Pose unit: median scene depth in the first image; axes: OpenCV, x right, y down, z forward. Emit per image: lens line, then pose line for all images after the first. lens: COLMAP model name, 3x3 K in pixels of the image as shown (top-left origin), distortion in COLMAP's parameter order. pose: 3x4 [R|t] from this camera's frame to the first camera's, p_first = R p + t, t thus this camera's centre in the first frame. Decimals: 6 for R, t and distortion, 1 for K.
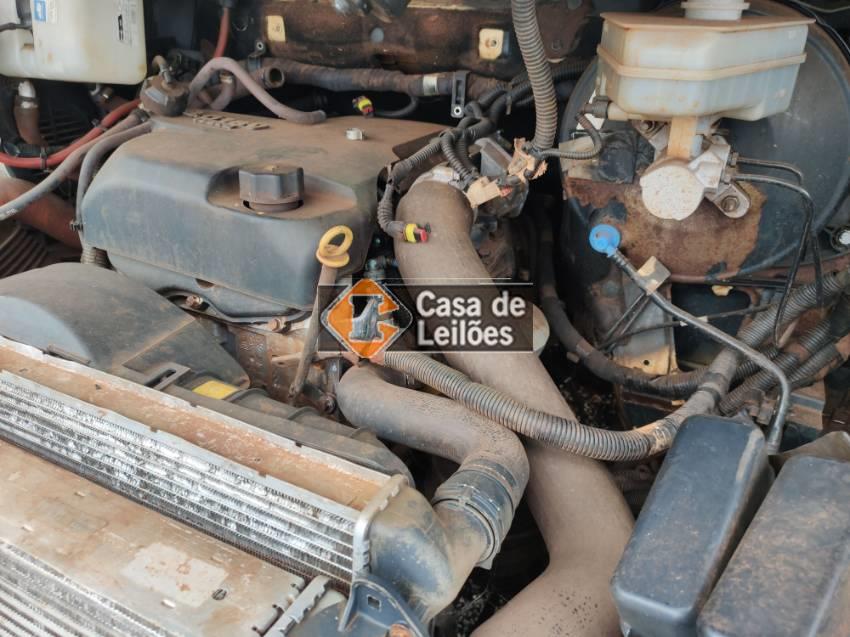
lens RADIAL K [[657.2, 0, 425.0], [0, 657.2, 318.5], [0, 0, 1]] dist [0.074376, -0.123358]
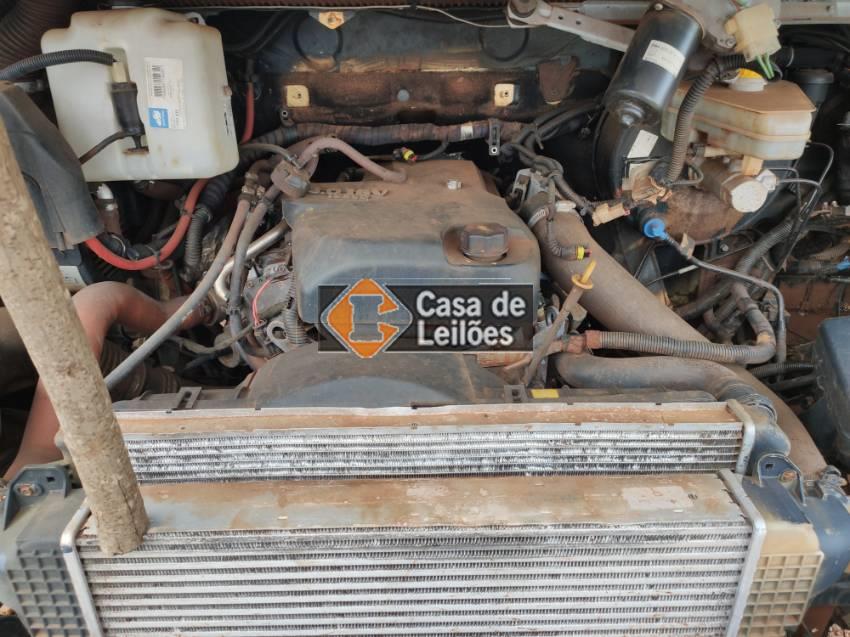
lens RADIAL K [[657.2, 0, 425.0], [0, 657.2, 318.5], [0, 0, 1]] dist [0.074376, -0.123358]
pose [[0.883459, -0.253322, 0.394117, -0.652780], [0.237547, 0.967269, 0.089230, -0.143902], [-0.403821, 0.014790, 0.914718, -0.110588]]
